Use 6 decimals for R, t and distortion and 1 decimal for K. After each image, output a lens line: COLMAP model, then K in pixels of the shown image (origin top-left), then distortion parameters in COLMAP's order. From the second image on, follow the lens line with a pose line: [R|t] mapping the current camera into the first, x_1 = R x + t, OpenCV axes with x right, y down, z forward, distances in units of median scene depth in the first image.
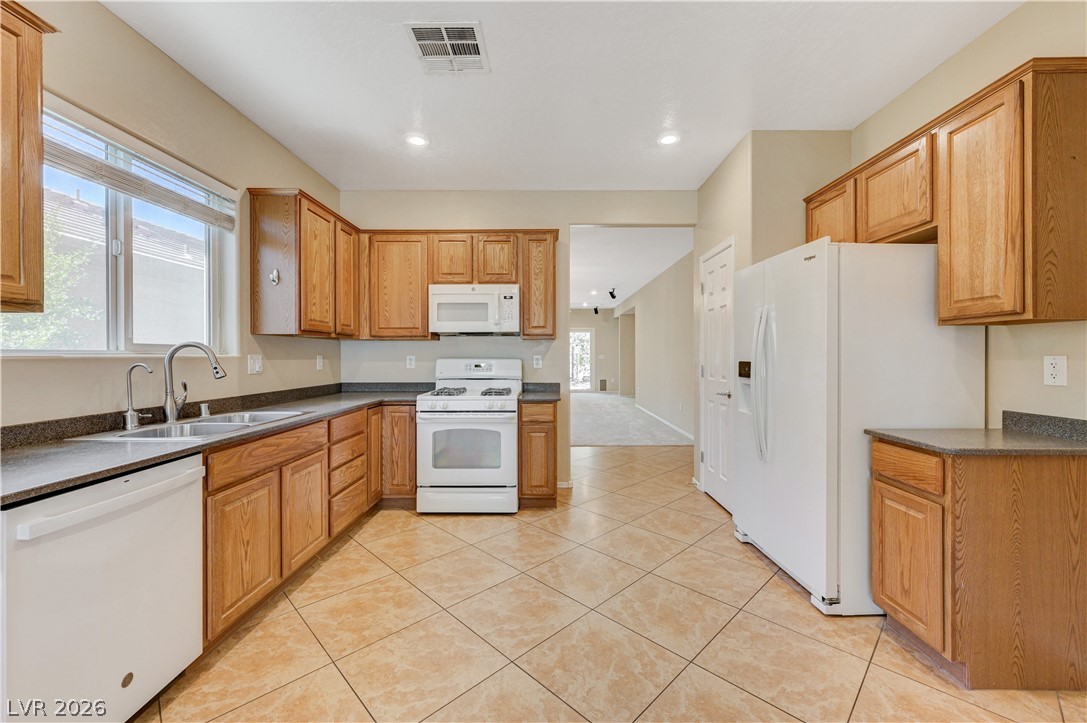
lens RADIAL K [[430.2, 0, 554.1], [0, 430.2, 355.9], [0, 0, 1]] dist [0.003559, -0.000059]
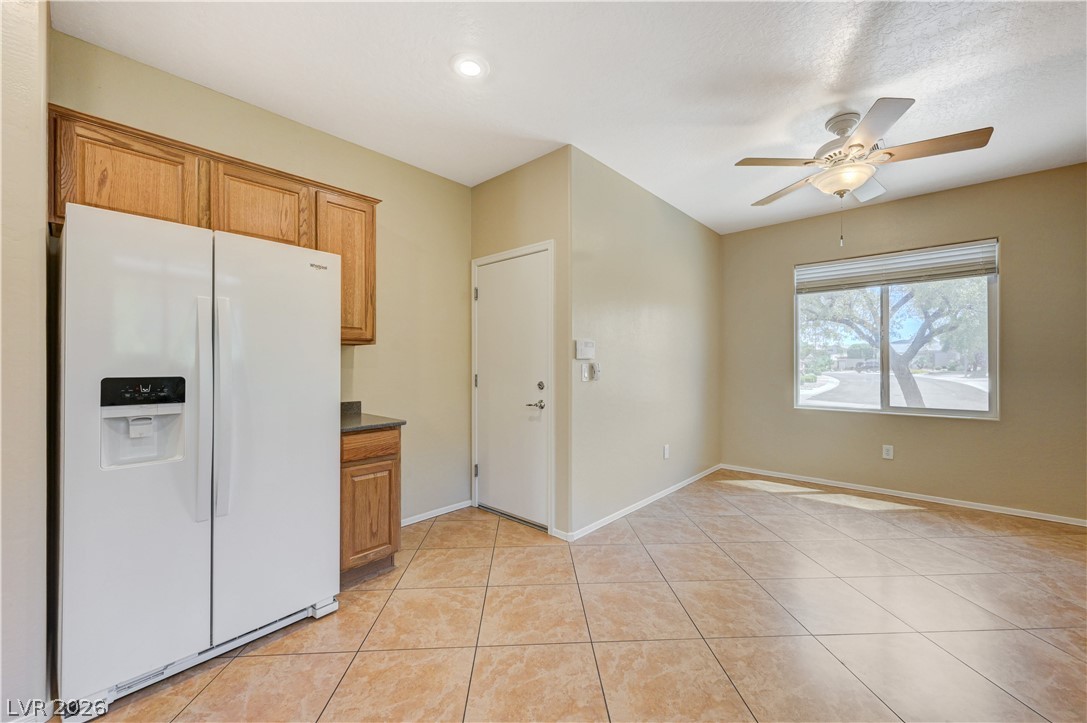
lens RADIAL K [[430.2, 0, 548.5], [0, 430.2, 362.0], [0, 0, 1]] dist [0.003559, -0.000059]
pose [[-0.732775, 0.003936, 0.680459, -0.352958], [0.002996, 0.999992, -0.002558, -0.004694], [-0.680464, 0.000165, -0.732782, 1.049056]]
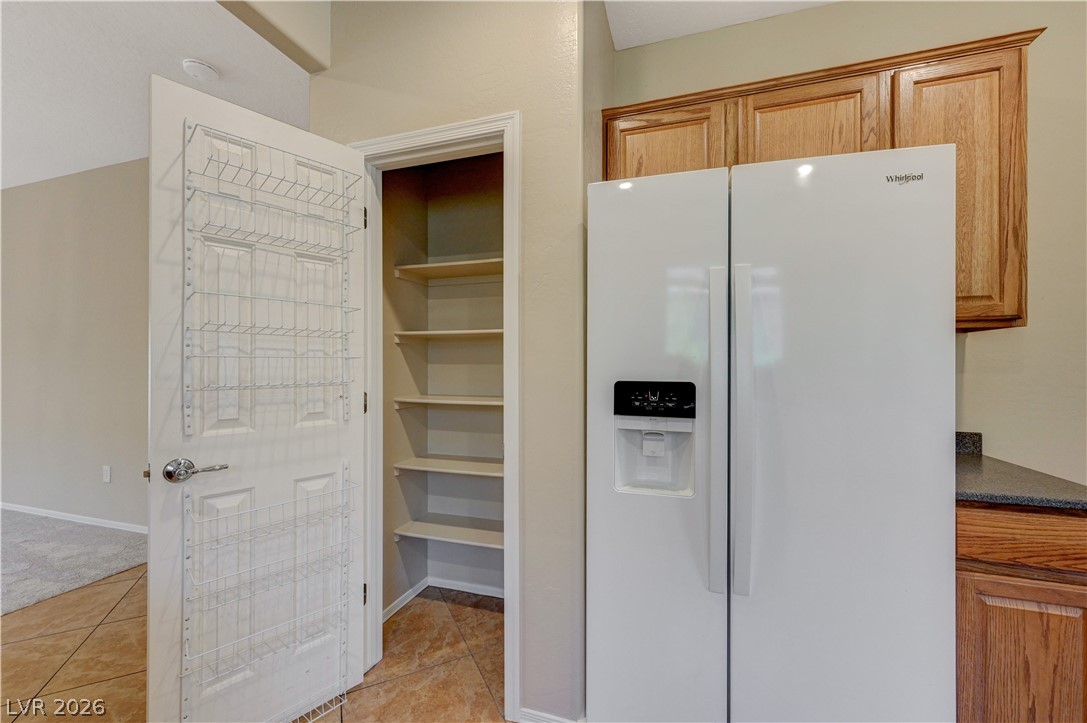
lens RADIAL K [[430.2, 0, 548.5], [0, 430.2, 363.9], [0, 0, 1]] dist [0.003559, -0.000059]
pose [[0.316608, 0.004194, 0.948547, -0.019951], [0.001223, 0.999988, -0.004829, -0.003904], [-0.948556, 0.002689, 0.316599, 0.953810]]
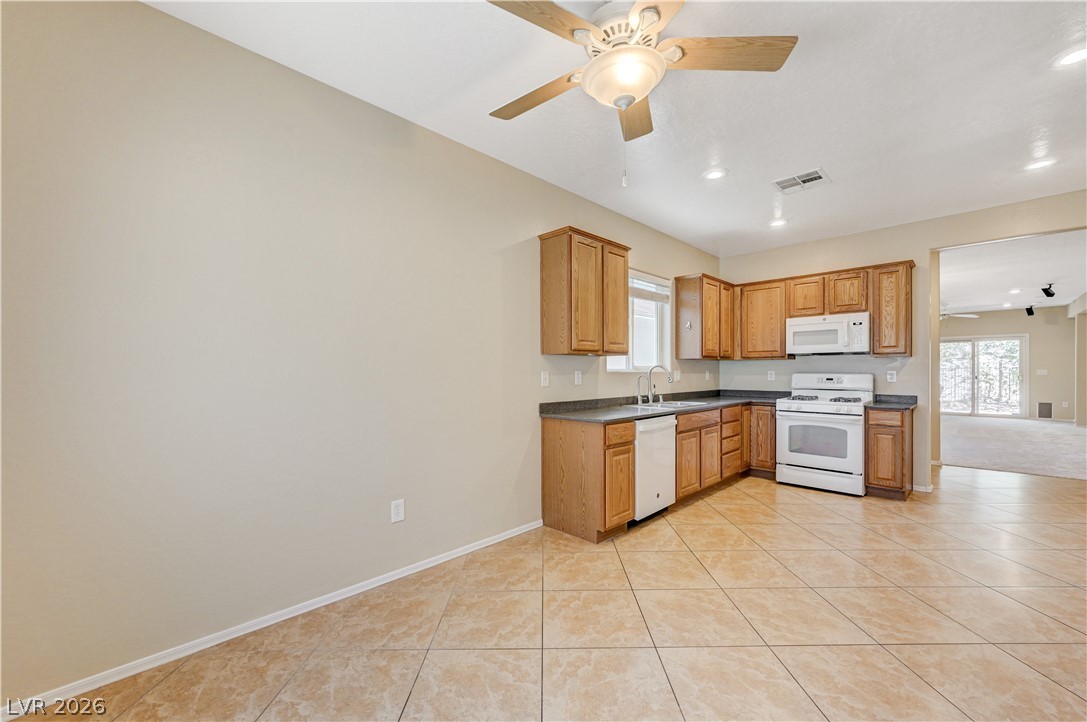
lens RADIAL K [[430.2, 0, 544.3], [0, 430.2, 375.4], [0, 0, 1]] dist [0.003559, -0.000059]
pose [[0.699191, 0.006354, -0.714906, 0.187008], [0.001514, 0.999945, 0.010368, -0.002418], [0.714933, -0.008332, 0.699143, -0.628883]]
